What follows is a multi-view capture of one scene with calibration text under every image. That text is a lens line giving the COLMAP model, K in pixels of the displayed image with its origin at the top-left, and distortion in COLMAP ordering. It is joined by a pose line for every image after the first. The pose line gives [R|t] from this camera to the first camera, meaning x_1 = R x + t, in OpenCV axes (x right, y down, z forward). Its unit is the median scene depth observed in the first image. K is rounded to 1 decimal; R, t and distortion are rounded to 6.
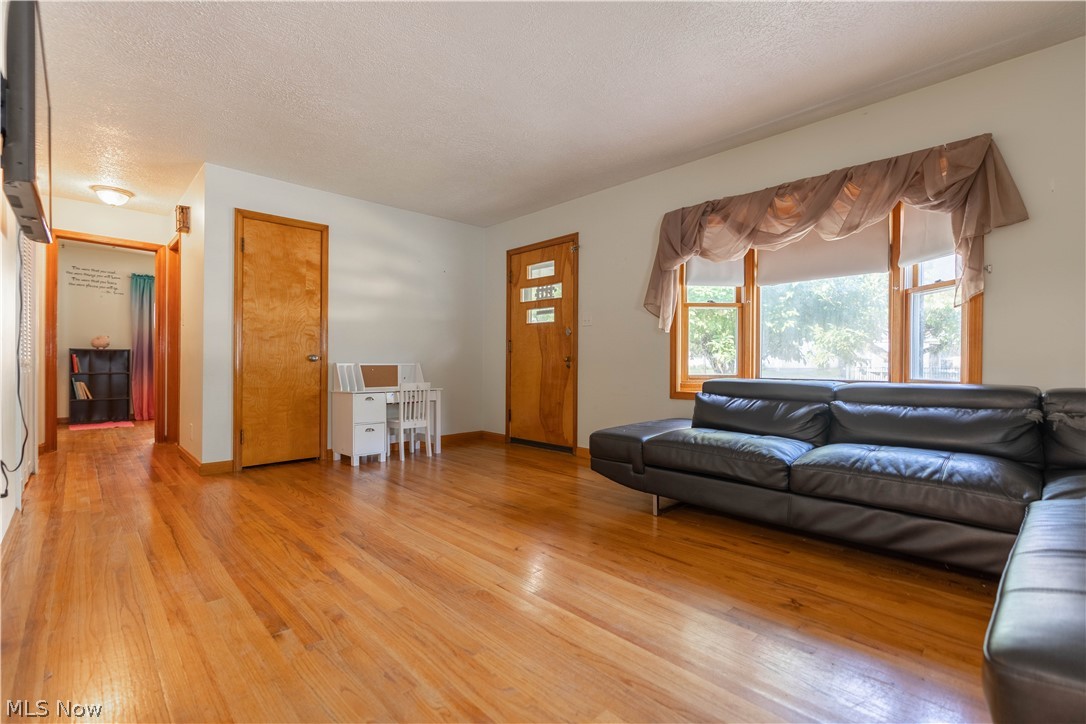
lens RADIAL K [[495.8, 0, 546.1], [0, 495.8, 361.3], [0, 0, 1]] dist [0.001258, 0.000187]
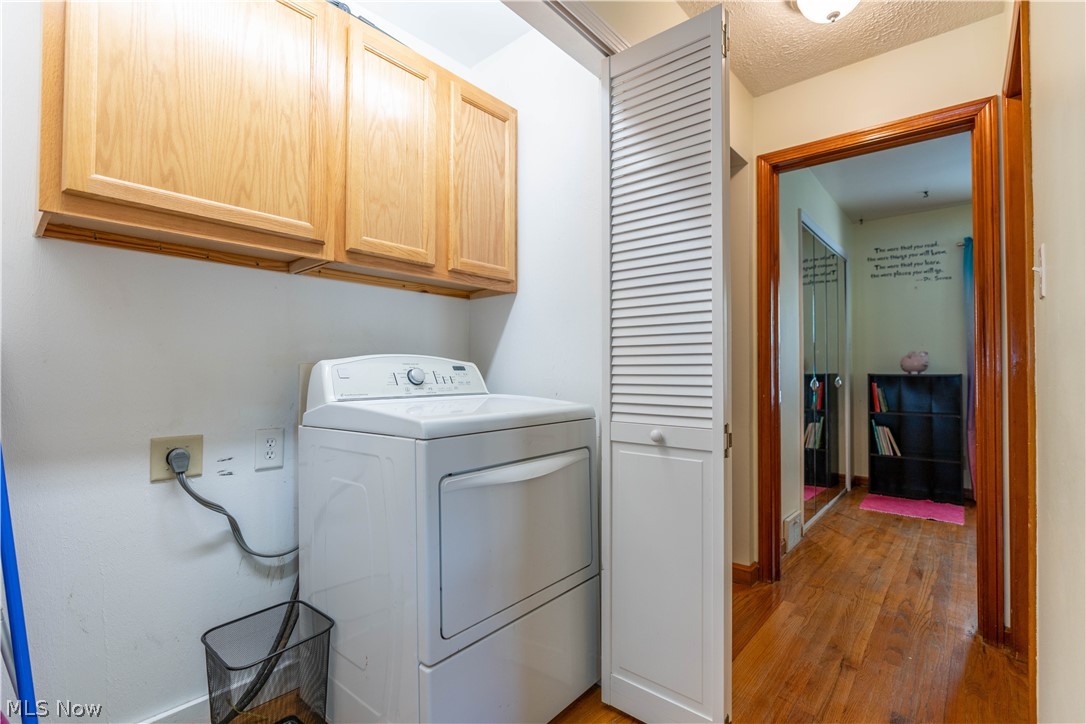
lens RADIAL K [[495.8, 0, 546.9], [0, 495.8, 364.4], [0, 0, 1]] dist [0.001258, 0.000187]
pose [[0.107300, -0.023075, -0.993959, -0.347197], [-0.001253, 0.999727, -0.023344, -0.021918], [0.994226, 0.003750, 0.107241, 0.493900]]
